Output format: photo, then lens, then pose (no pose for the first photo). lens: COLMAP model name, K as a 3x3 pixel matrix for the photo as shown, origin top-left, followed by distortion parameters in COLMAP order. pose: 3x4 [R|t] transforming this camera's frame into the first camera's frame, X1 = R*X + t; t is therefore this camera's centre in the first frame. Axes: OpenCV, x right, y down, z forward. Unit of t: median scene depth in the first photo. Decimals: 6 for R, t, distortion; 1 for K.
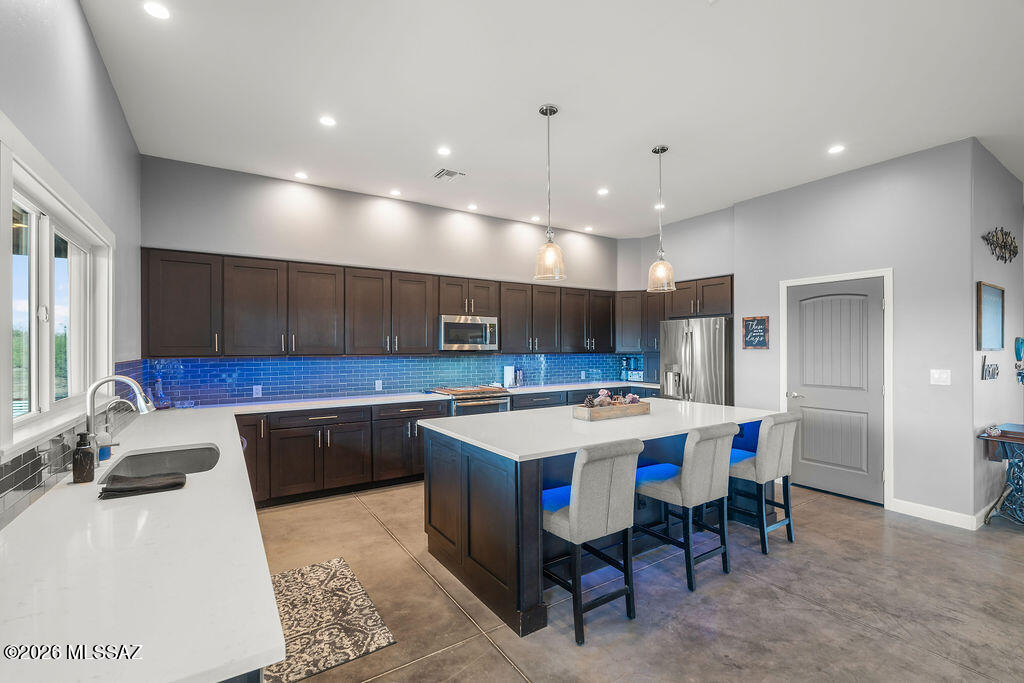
lens RADIAL K [[451.1, 0, 512.4], [0, 451.1, 347.3], [0, 0, 1]] dist [-0.001488, 0.000182]
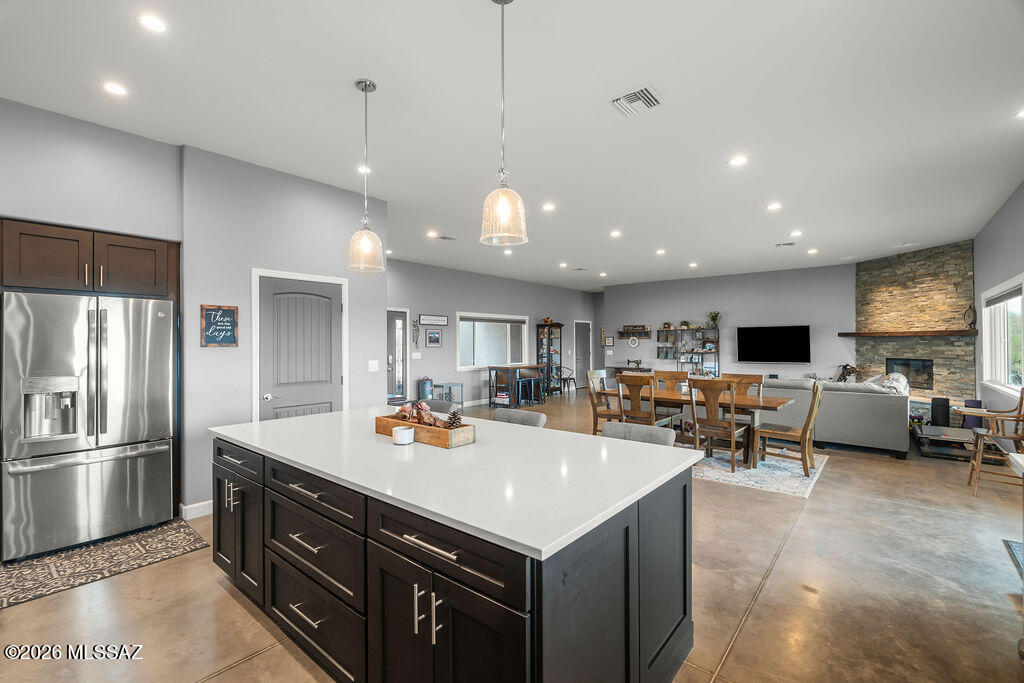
lens RADIAL K [[444.3, 0, 512.0], [0, 444.3, 341.5], [0, 0, 1]] dist [-0.002560, -0.000166]
pose [[-0.293658, 0.007266, 0.955883, -0.345986], [0.005613, 0.999967, -0.005876, 0.002069], [-0.955894, 0.003640, -0.293689, 0.737400]]
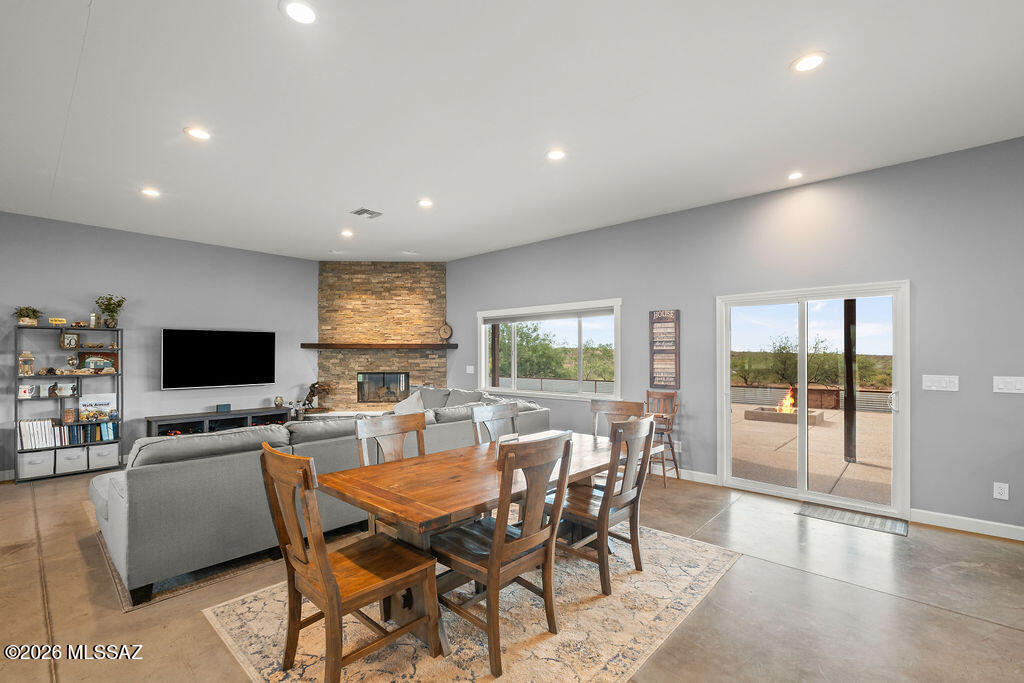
lens RADIAL K [[452.3, 0, 511.4], [0, 452.3, 354.0], [0, 0, 1]] dist [-0.002159, 0.000042]
pose [[-0.966863, 0.005092, -0.255245, 0.761445], [0.005548, 0.999984, -0.001068, 0.003547], [0.255235, -0.002449, -0.966876, 0.518089]]
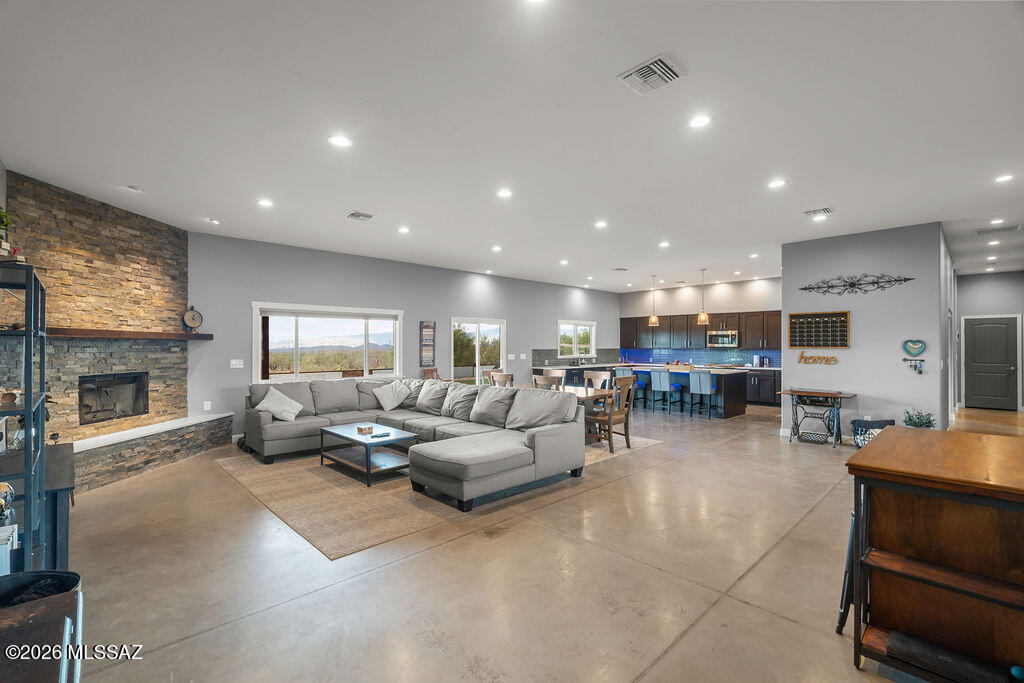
lens RADIAL K [[449.0, 0, 509.8], [0, 449.0, 345.4], [0, 0, 1]] dist [-0.000896, -0.000268]
pose [[0.182059, 0.001860, -0.983286, 1.998372], [-0.000153, 0.999998, 0.001863, -0.004858], [0.983288, -0.000189, 0.182059, -0.425612]]
